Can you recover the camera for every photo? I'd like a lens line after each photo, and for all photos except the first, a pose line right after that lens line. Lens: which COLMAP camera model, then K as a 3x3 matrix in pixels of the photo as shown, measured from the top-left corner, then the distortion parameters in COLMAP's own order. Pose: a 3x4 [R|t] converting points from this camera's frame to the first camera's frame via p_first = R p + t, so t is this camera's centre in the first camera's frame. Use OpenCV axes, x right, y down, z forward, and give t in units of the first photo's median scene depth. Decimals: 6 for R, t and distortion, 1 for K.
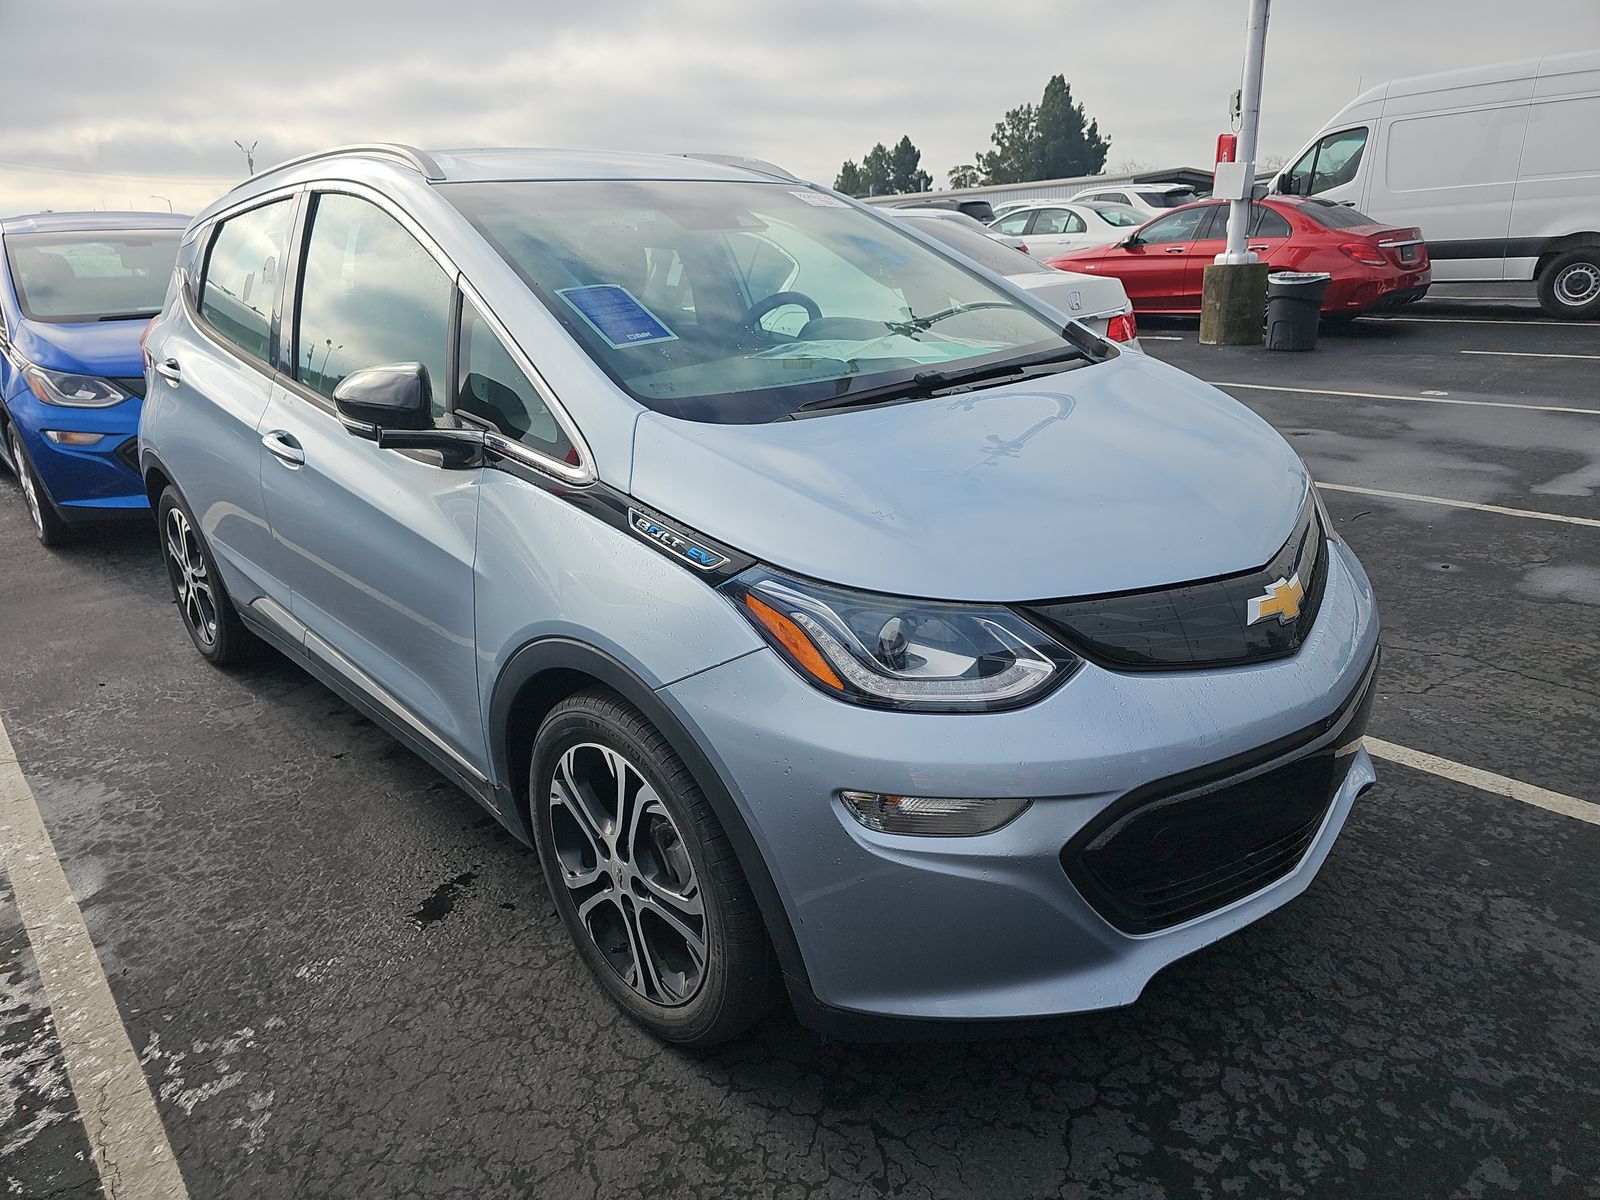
lens RADIAL K [[1040.5, 0, 803.7], [0, 1040.5, 598.4], [0, 0, 1]] dist [0.040556, -0.026372]
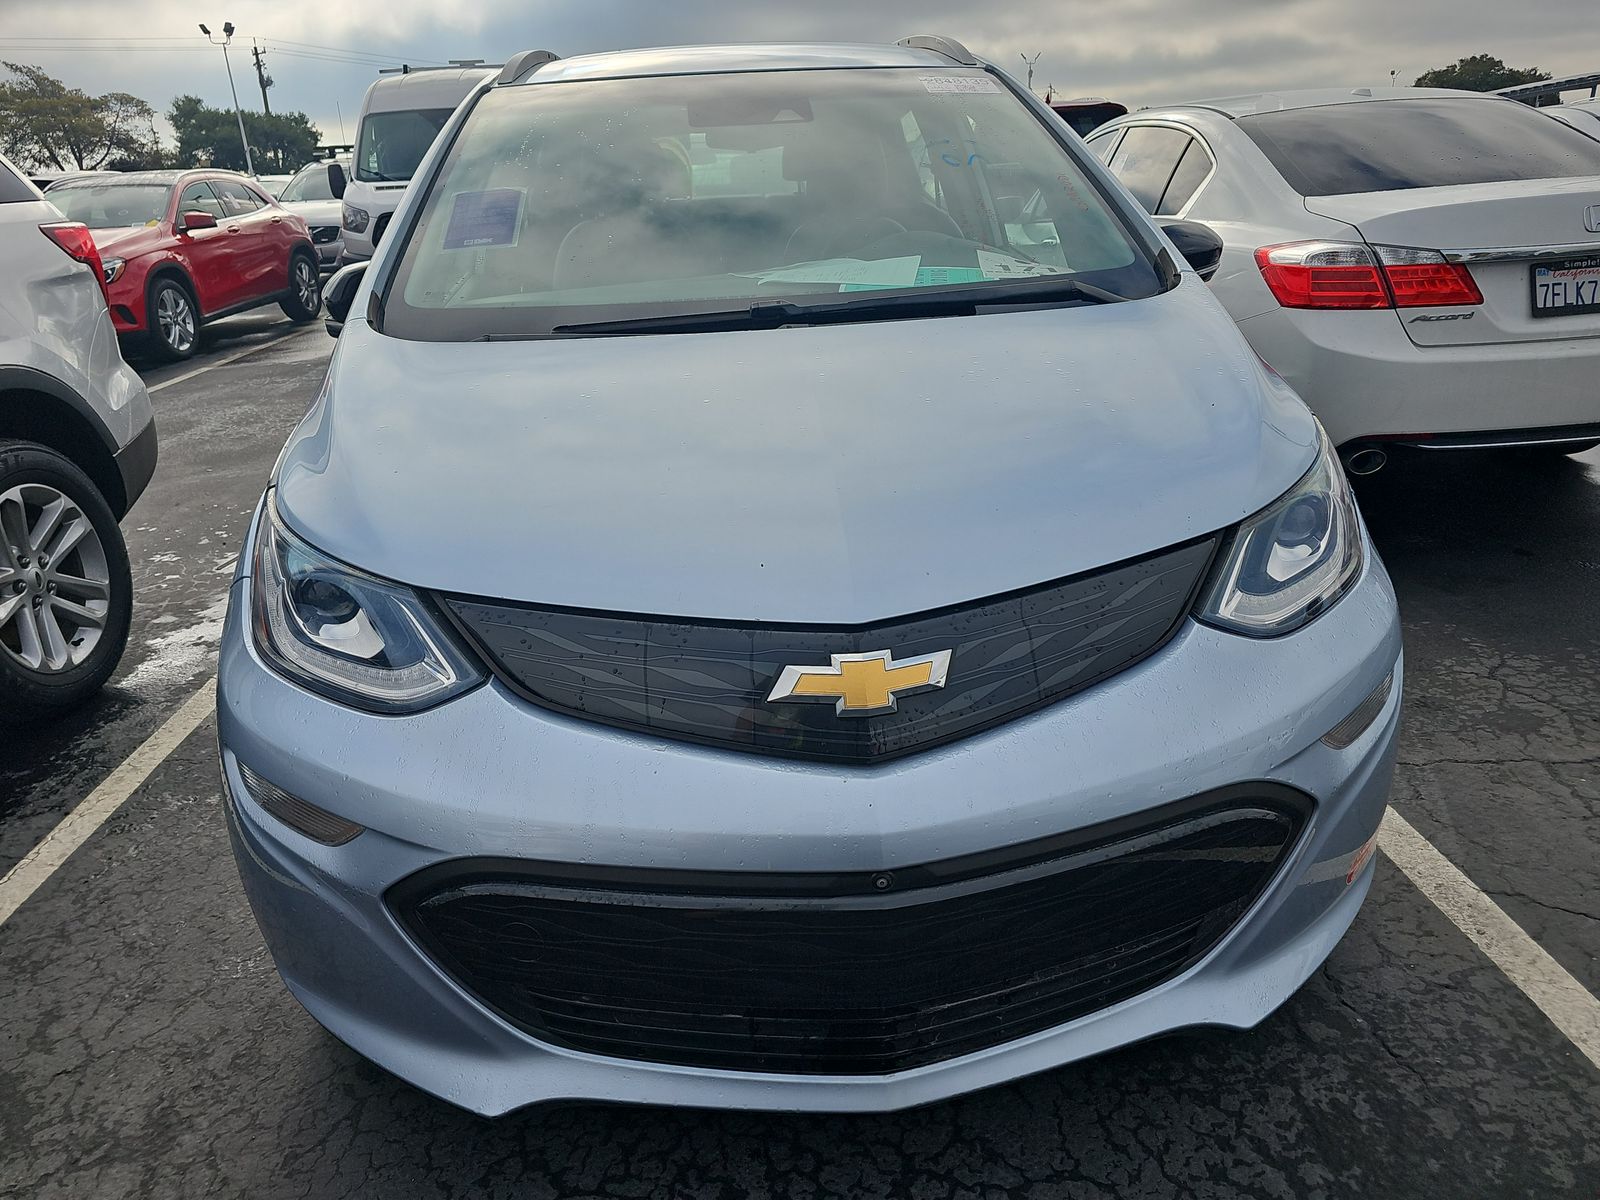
lens RADIAL K [[1040.5, 0, 803.7], [0, 1040.5, 598.4], [0, 0, 1]] dist [0.040556, -0.026372]
pose [[0.790568, 0.218990, -0.571879, 0.851319], [-0.179468, 0.975721, 0.125536, -0.133695], [0.585486, 0.003390, 0.810675, 0.488499]]
